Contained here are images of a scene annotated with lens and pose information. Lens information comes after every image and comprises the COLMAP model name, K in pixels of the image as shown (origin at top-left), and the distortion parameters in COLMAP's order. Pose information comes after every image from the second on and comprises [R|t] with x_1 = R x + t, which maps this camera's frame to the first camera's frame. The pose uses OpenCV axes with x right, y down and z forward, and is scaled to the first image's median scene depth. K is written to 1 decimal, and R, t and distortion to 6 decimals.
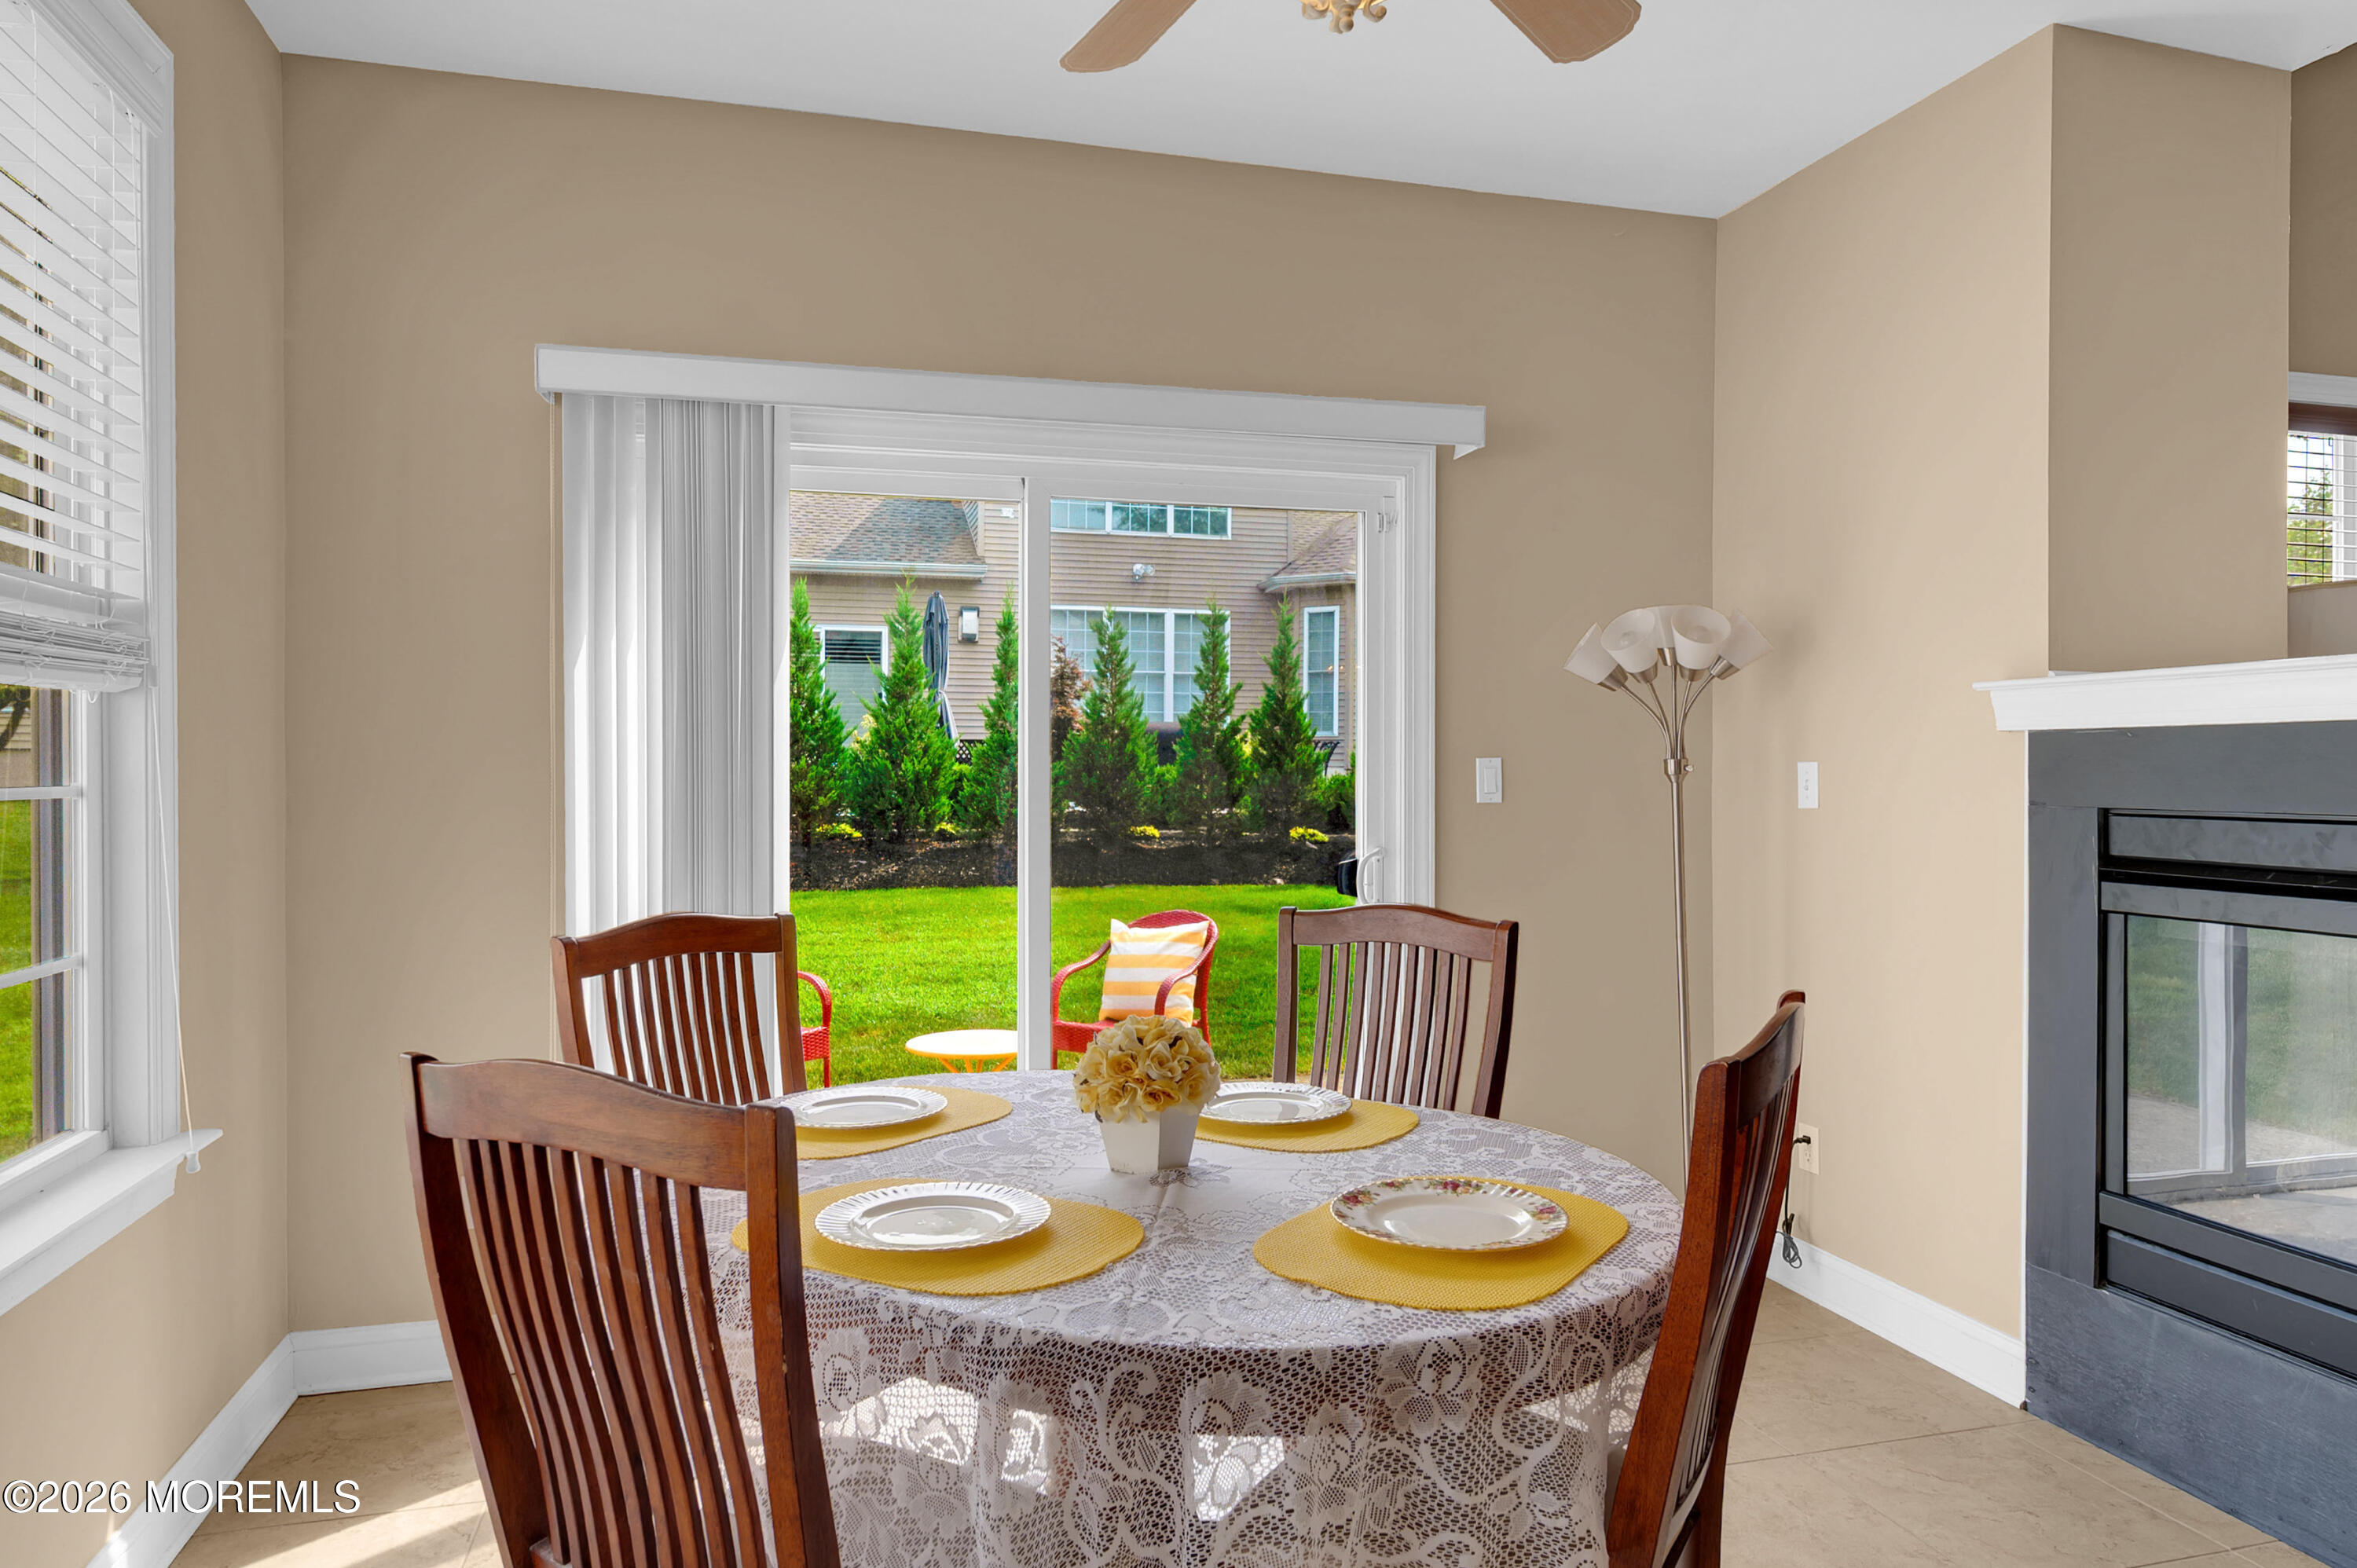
lens RADIAL K [[1426.5, 0, 1222.1], [0, 1426.5, 792.2], [0, 0, 1]] dist [0.001047, -0.001352]
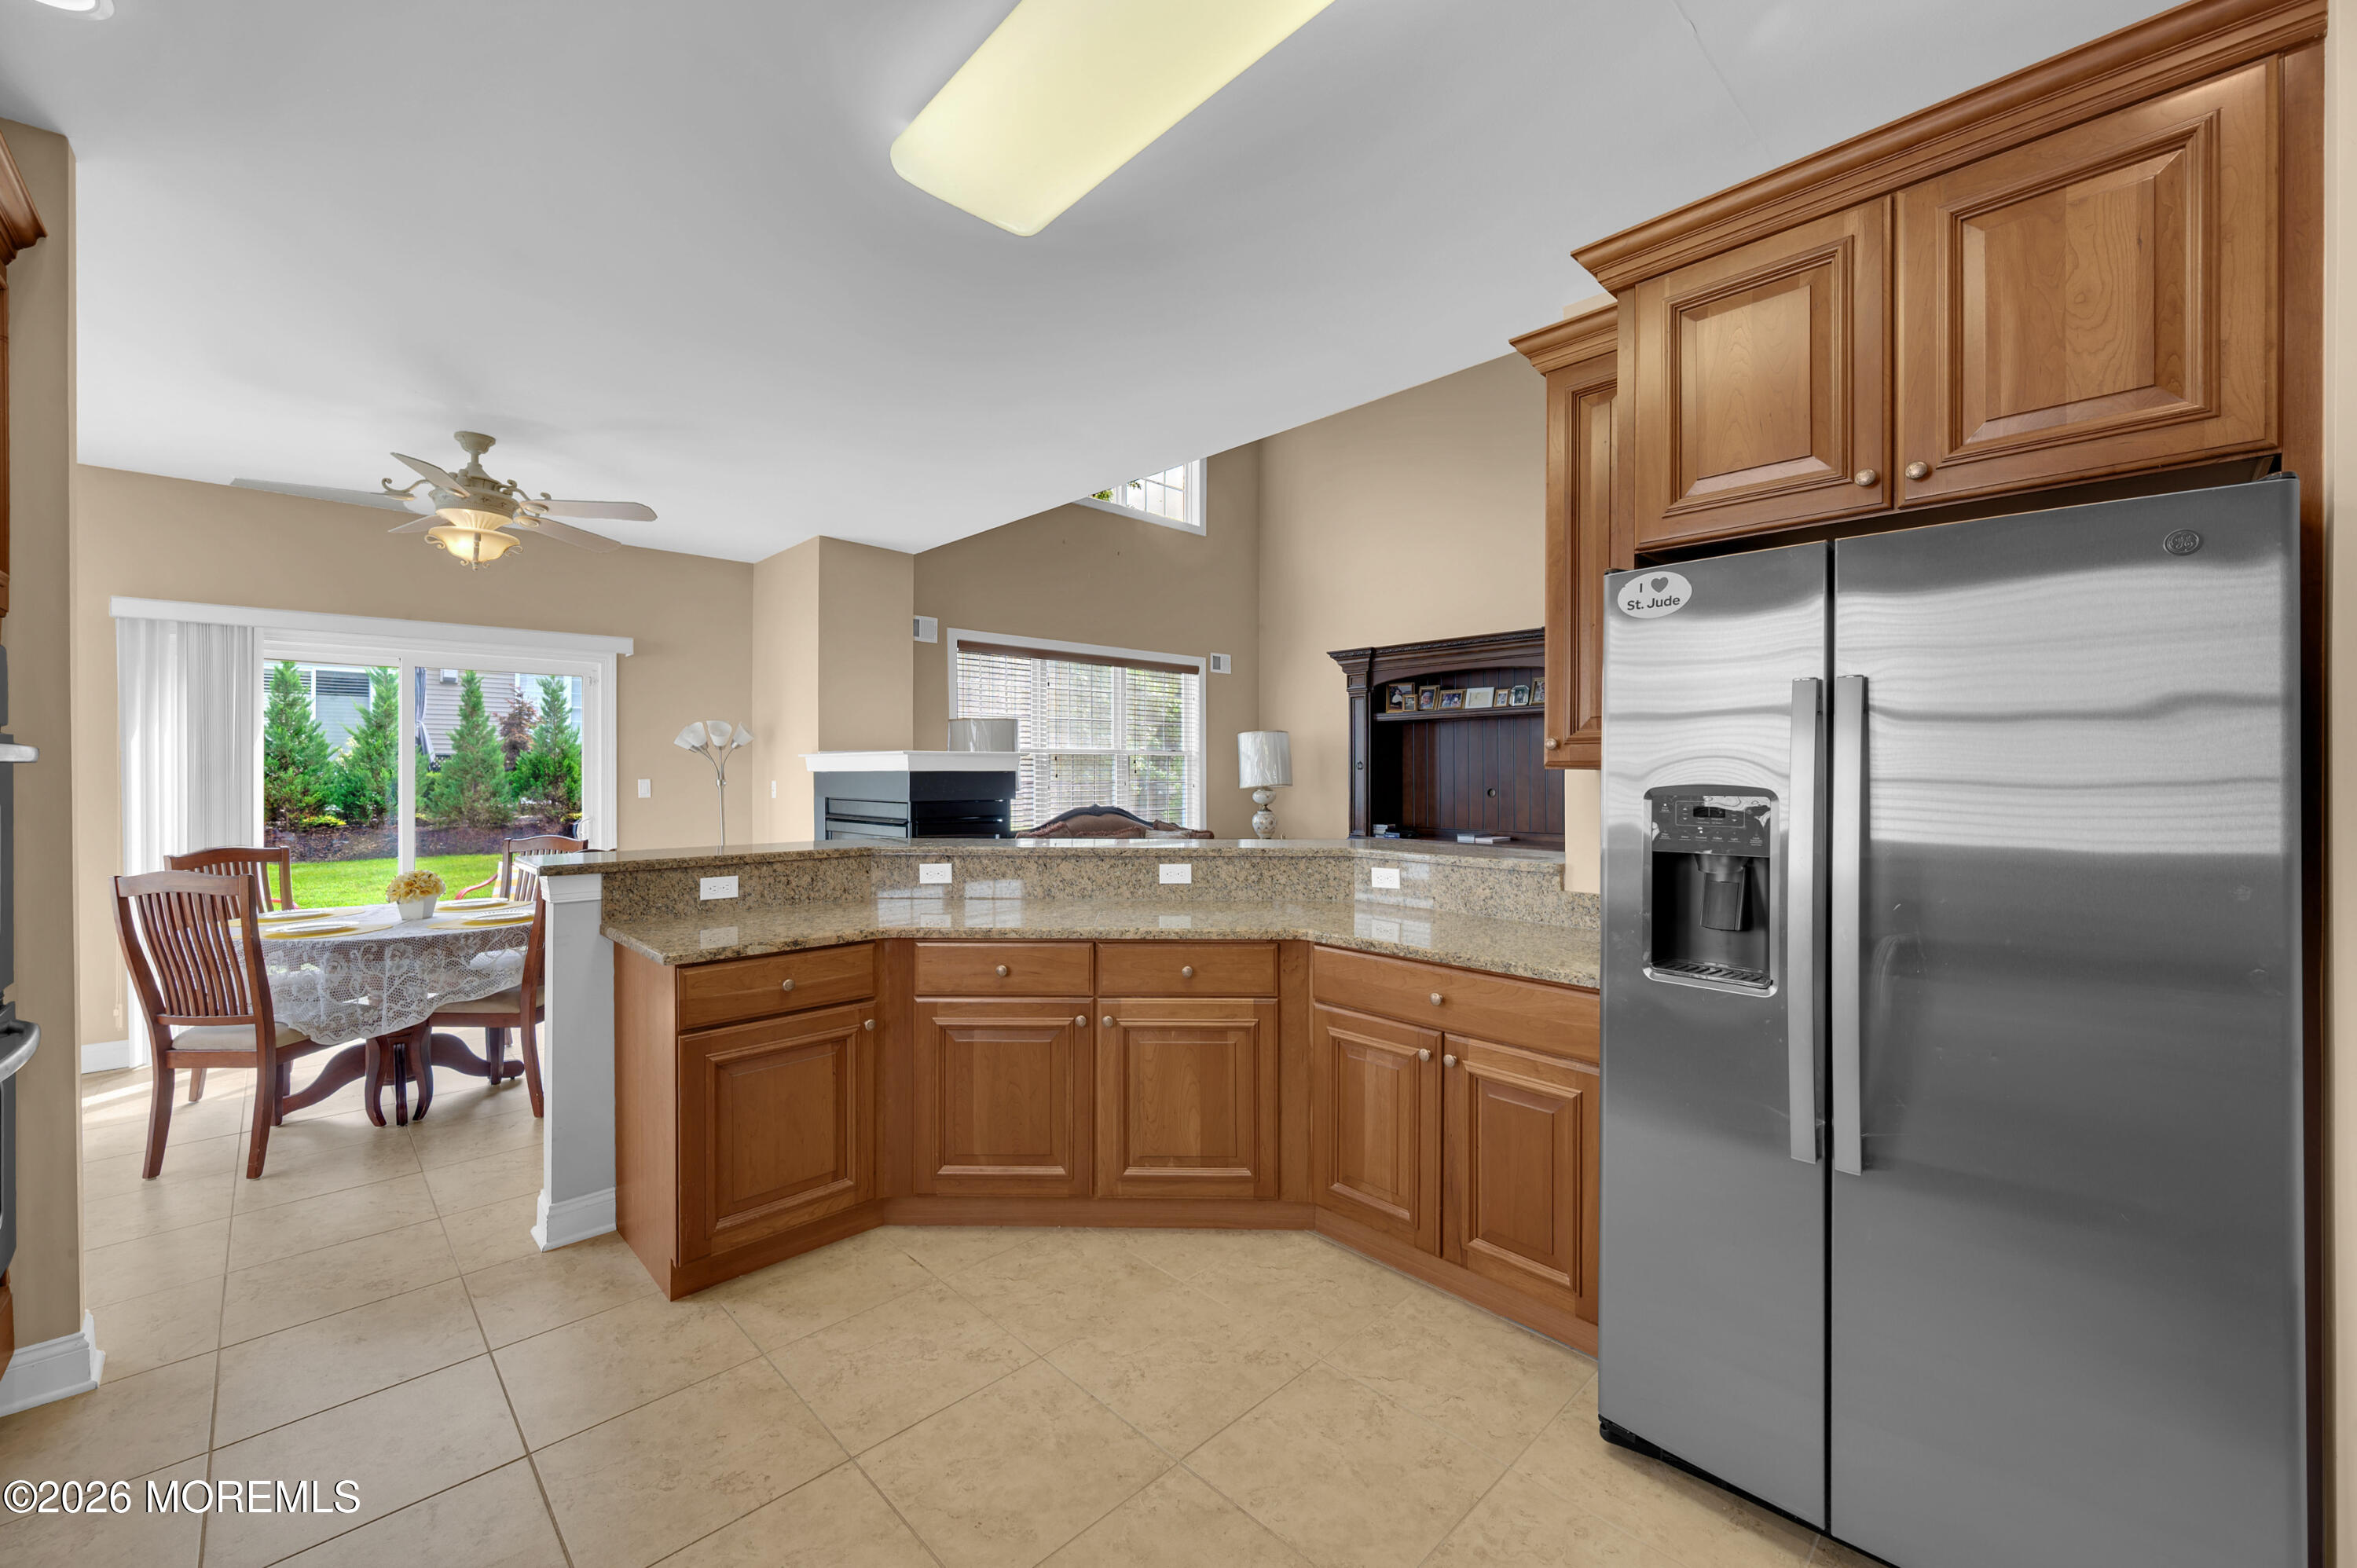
lens RADIAL K [[931.0, 0, 1180.8], [0, 931.0, 774.4], [0, 0, 1]] dist [-0.000599, -0.000694]
pose [[0.890601, -0.003773, 0.454770, 0.264797], [0.009085, 0.999914, -0.009496, -0.007535], [-0.454695, 0.012588, 0.890558, -0.800600]]
